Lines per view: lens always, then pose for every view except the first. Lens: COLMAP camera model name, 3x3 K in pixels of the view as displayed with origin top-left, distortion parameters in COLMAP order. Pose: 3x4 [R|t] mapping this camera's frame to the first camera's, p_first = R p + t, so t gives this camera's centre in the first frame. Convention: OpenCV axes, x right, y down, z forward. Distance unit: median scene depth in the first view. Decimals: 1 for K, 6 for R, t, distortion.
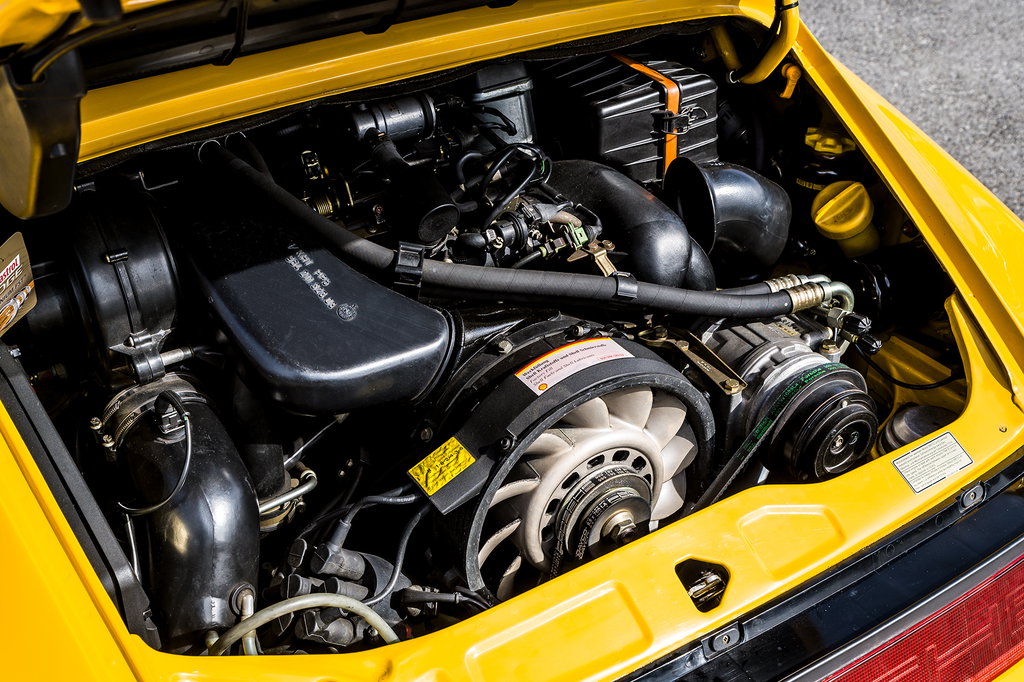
lens RADIAL K [[1226.3, 0, 512.0], [0, 1226.3, 341.0], [0, 0, 1]] dist [-0.016899, 0.233518]
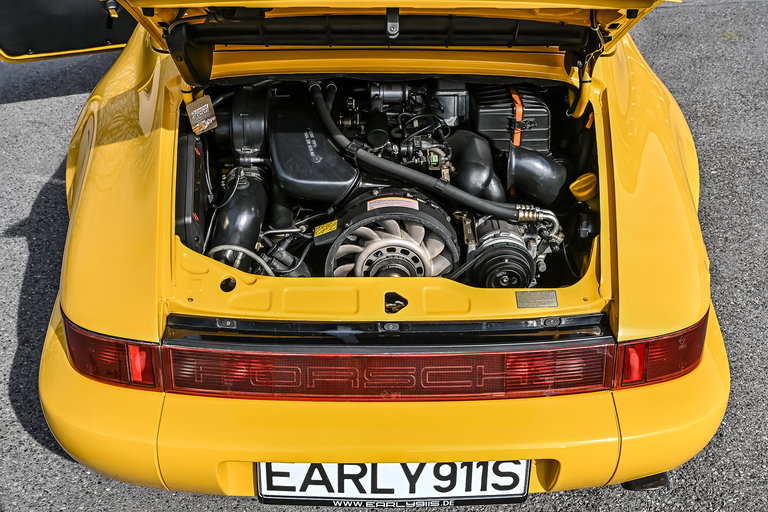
lens RADIAL K [[842.7, 0, 419.5], [0, 842.7, 274.3], [0, 0, 1]] dist [-0.032037, 0.005060]
pose [[0.857635, 0.294052, -0.421895, 0.771920], [-0.300073, 0.952397, 0.053807, 0.040879], [0.417634, 0.080453, 0.905047, -0.386099]]
